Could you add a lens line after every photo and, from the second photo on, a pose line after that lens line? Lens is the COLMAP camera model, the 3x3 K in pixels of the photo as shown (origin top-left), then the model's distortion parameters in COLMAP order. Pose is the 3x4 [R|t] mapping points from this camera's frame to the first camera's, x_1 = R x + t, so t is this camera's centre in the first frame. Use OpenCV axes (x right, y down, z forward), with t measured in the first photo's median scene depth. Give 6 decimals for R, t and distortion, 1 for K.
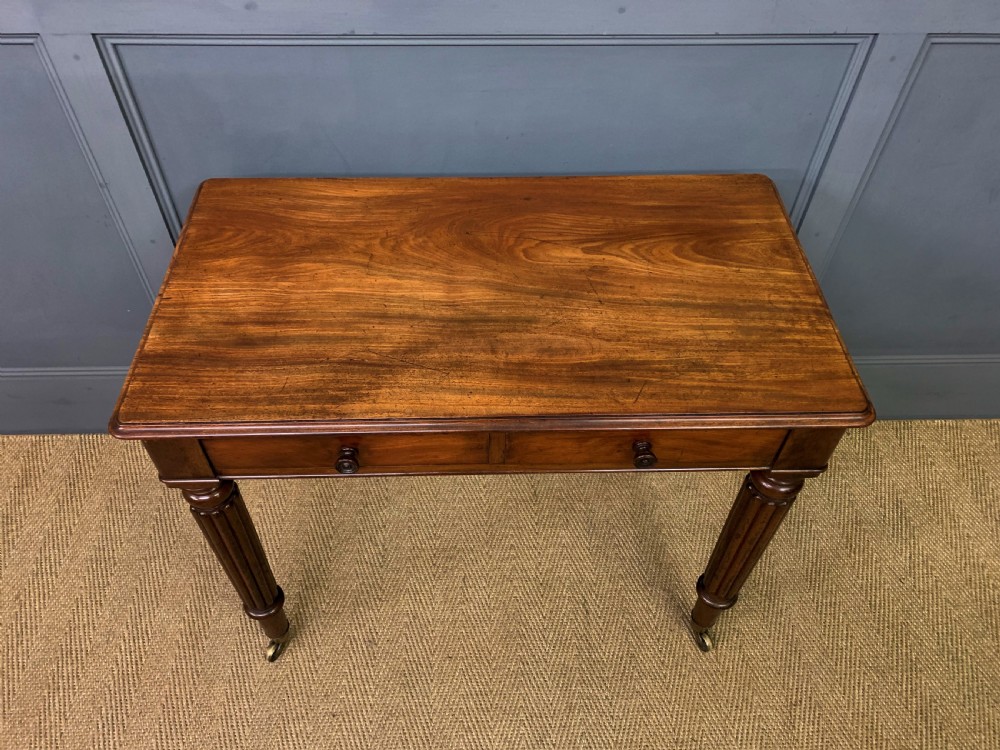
lens RADIAL K [[742.5, 0, 493.8], [0, 742.5, 369.3], [0, 0, 1]] dist [0.009695, 0.001243]
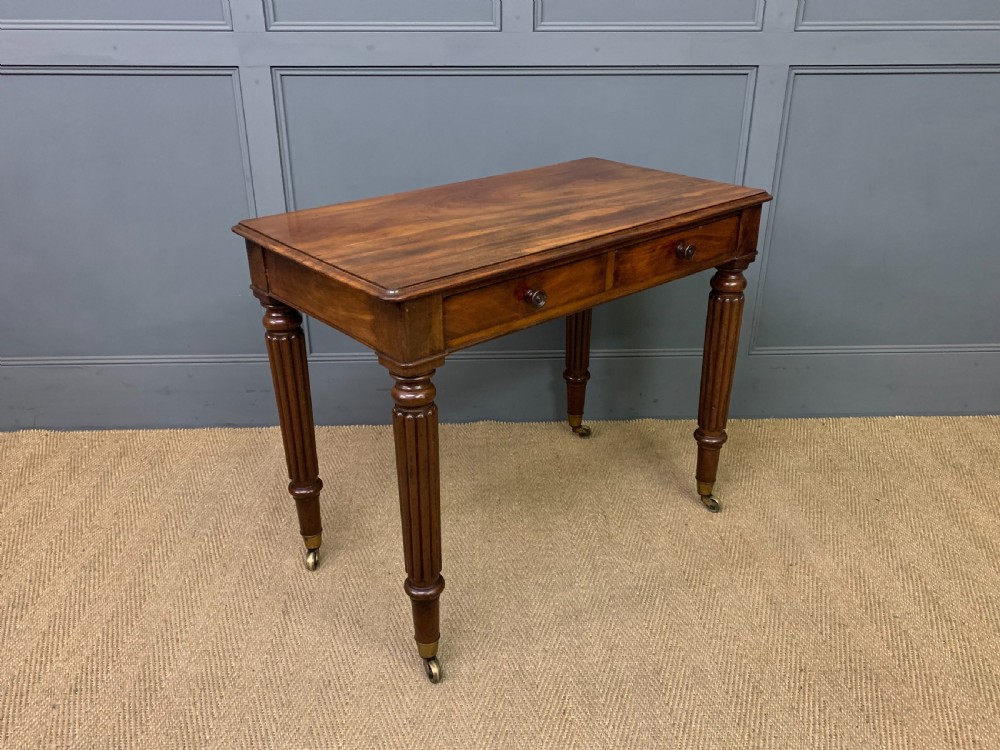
lens RADIAL K [[804.6, 0, 504.0], [0, 804.6, 374.4], [0, 0, 1]] dist [0.002640, 0.007126]
pose [[0.999874, -0.015758, 0.001659, -0.036202], [0.015098, 0.915719, -0.401536, 0.697512], [0.004808, 0.401511, 0.915842, -0.263490]]
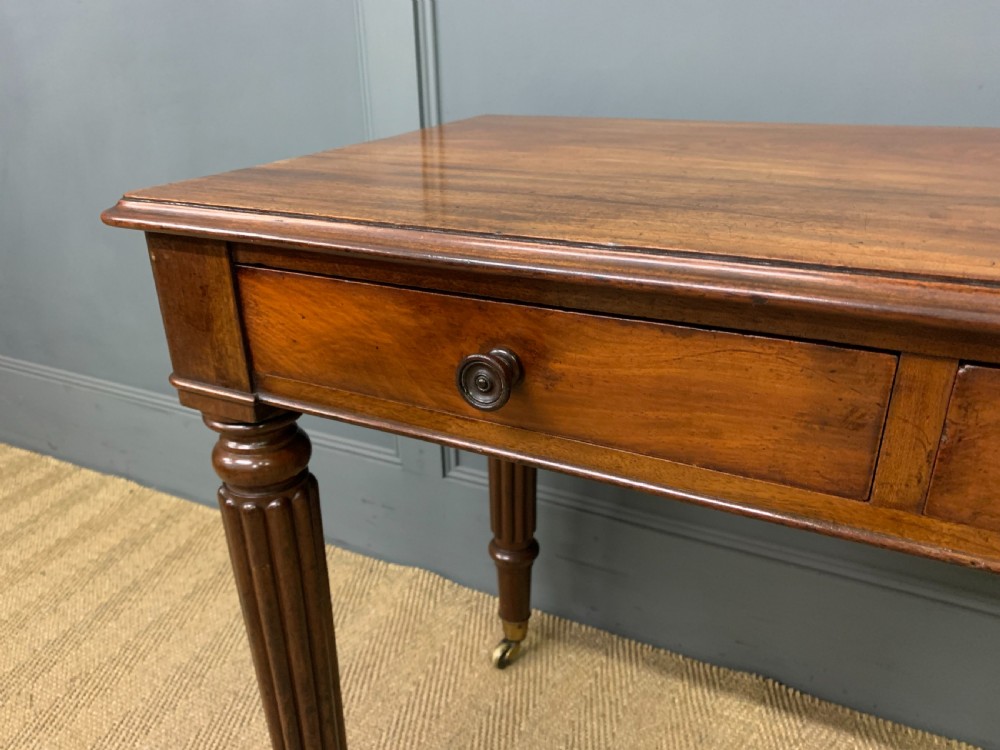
lens RADIAL K [[766.4, 0, 503.0], [0, 766.4, 381.6], [0, 0, 1]] dist [-0.001482, -0.001862]
pose [[0.881738, 0.164925, -0.441970, -0.006097], [-0.329902, 0.885270, -0.327813, 0.179933], [0.337198, 0.434852, 0.834986, 0.458725]]
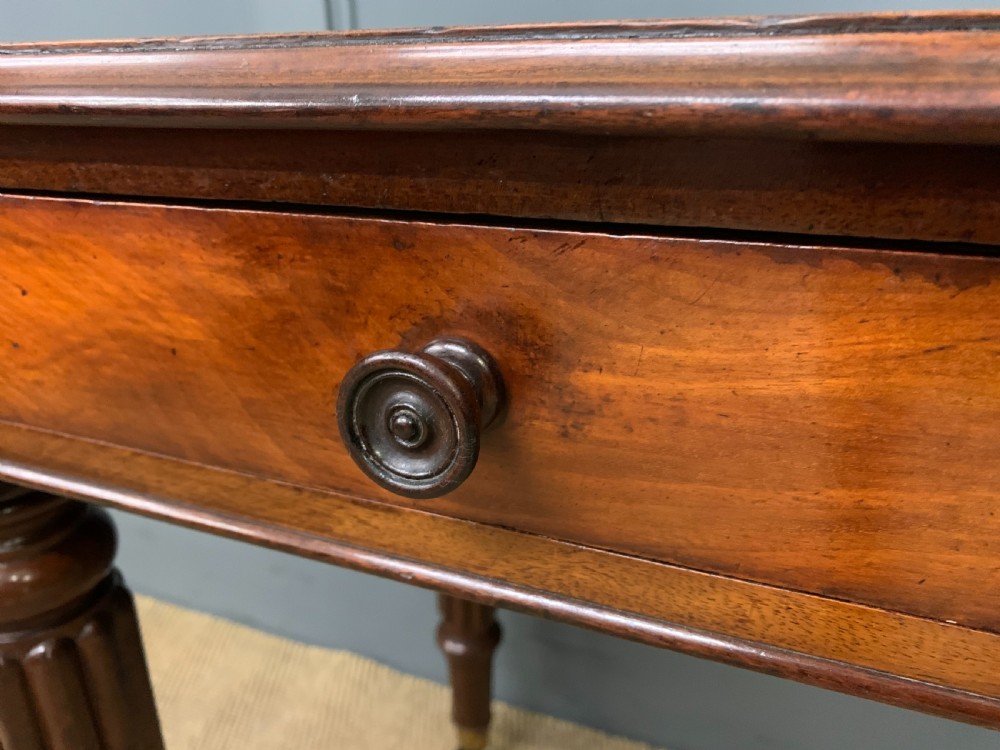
lens RADIAL K [[766.4, 0, 503.0], [0, 766.4, 381.6], [0, 0, 1]] dist [-0.001482, -0.001862]
pose [[0.915353, 0.127095, -0.382068, -0.083055], [-0.282267, 0.879227, -0.383777, 0.123240], [0.287149, 0.459136, 0.840678, 0.599869]]
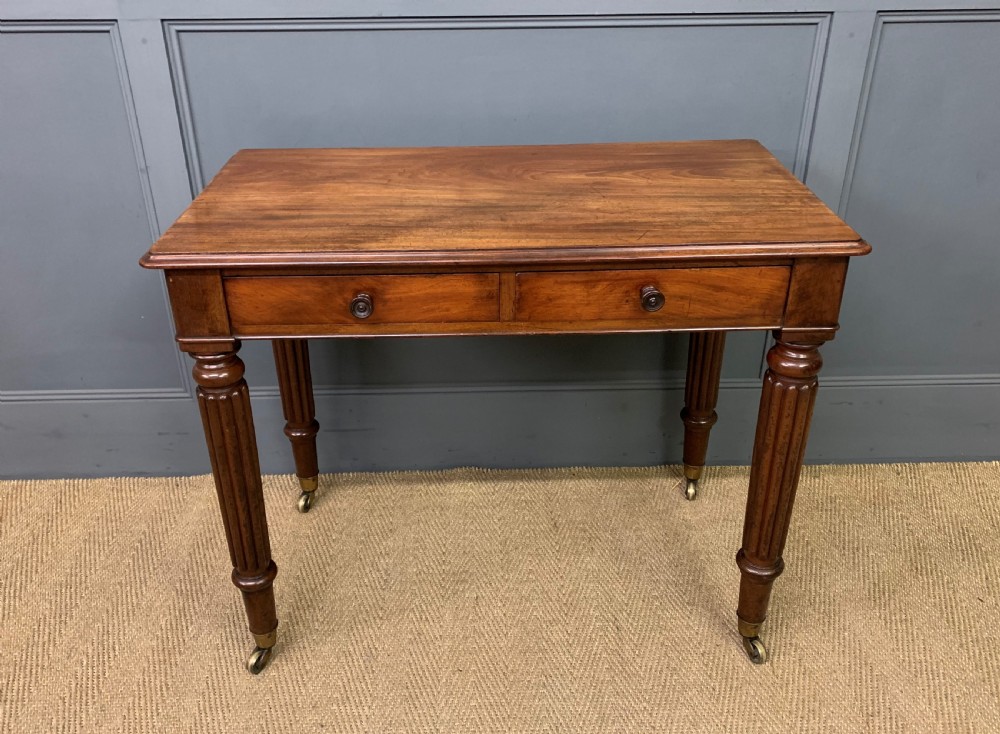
lens RADIAL K [[842.4, 0, 493.1], [0, 842.4, 348.2], [0, 0, 1]] dist [0.004840, 0.006516]
pose [[0.999685, -0.015468, -0.019758, 0.004345], [0.007494, 0.935519, -0.353198, 0.411534], [0.023948, 0.352938, 0.935340, -0.043600]]
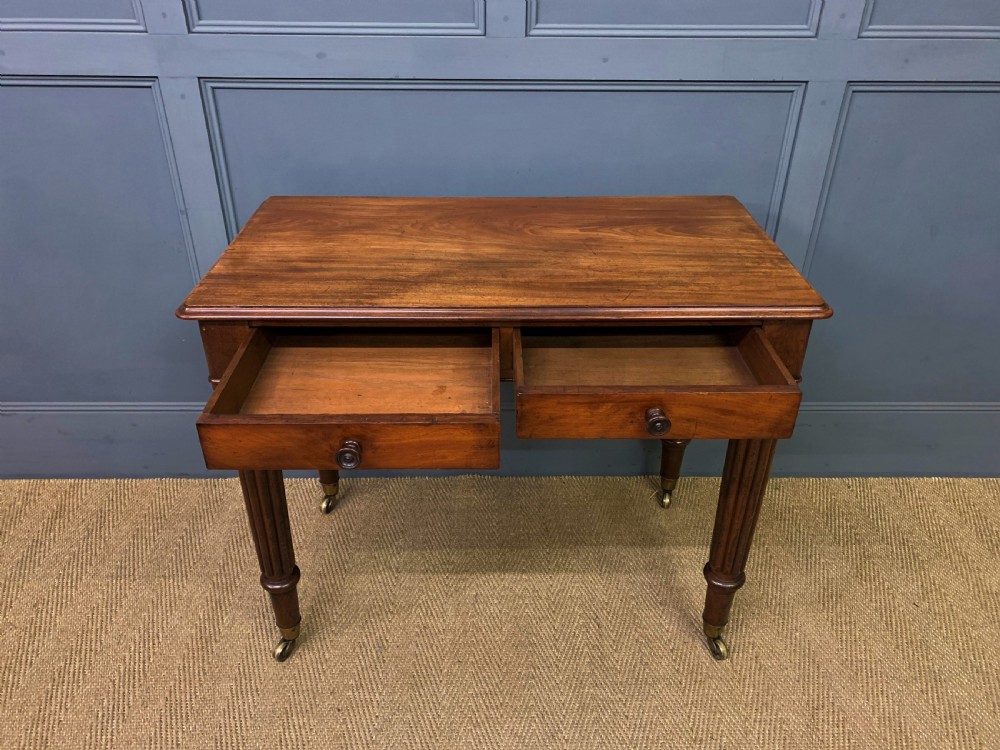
lens RADIAL K [[738.5, 0, 500.0], [0, 738.5, 375.0], [0, 0, 1]] dist [0.006599, 0.002941]
pose [[0.999824, 0.003808, -0.018388, 0.011403], [-0.009238, 0.952268, -0.305124, 0.347894], [0.016348, 0.305240, 0.952135, -0.050065]]
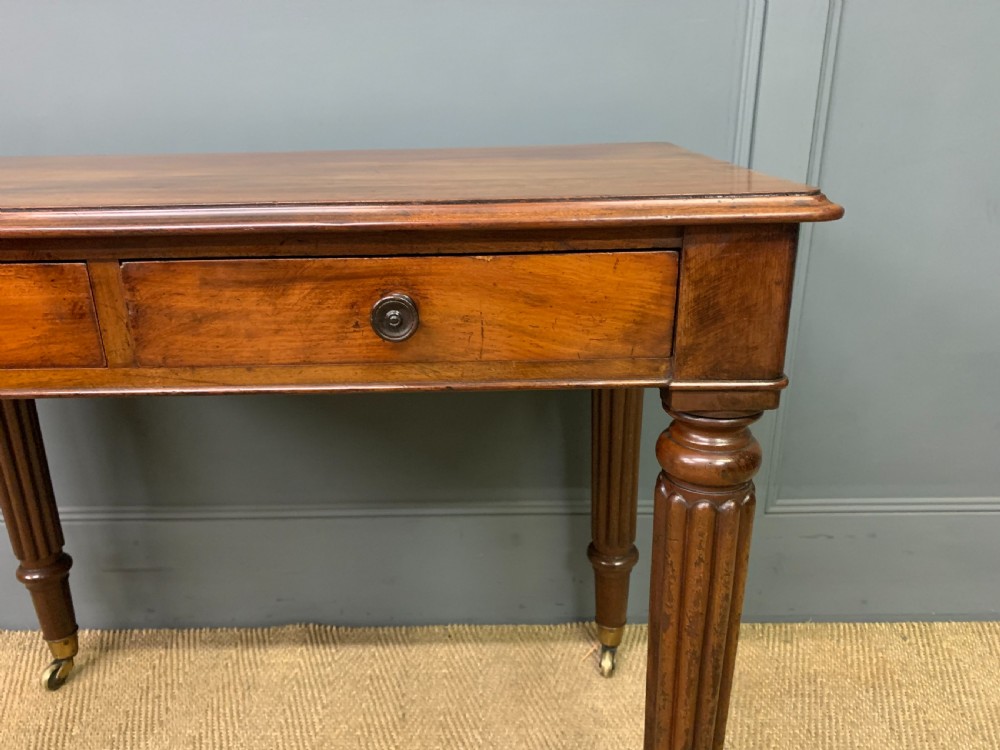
lens RADIAL K [[753.7, 0, 498.2], [0, 753.7, 385.3], [0, 0, 1]] dist [0.000008, 0.004235]
pose [[0.999155, -0.014458, -0.038465, 0.203559], [-0.005426, 0.881451, -0.472244, 0.277115], [0.040733, 0.472054, 0.880628, 0.407759]]
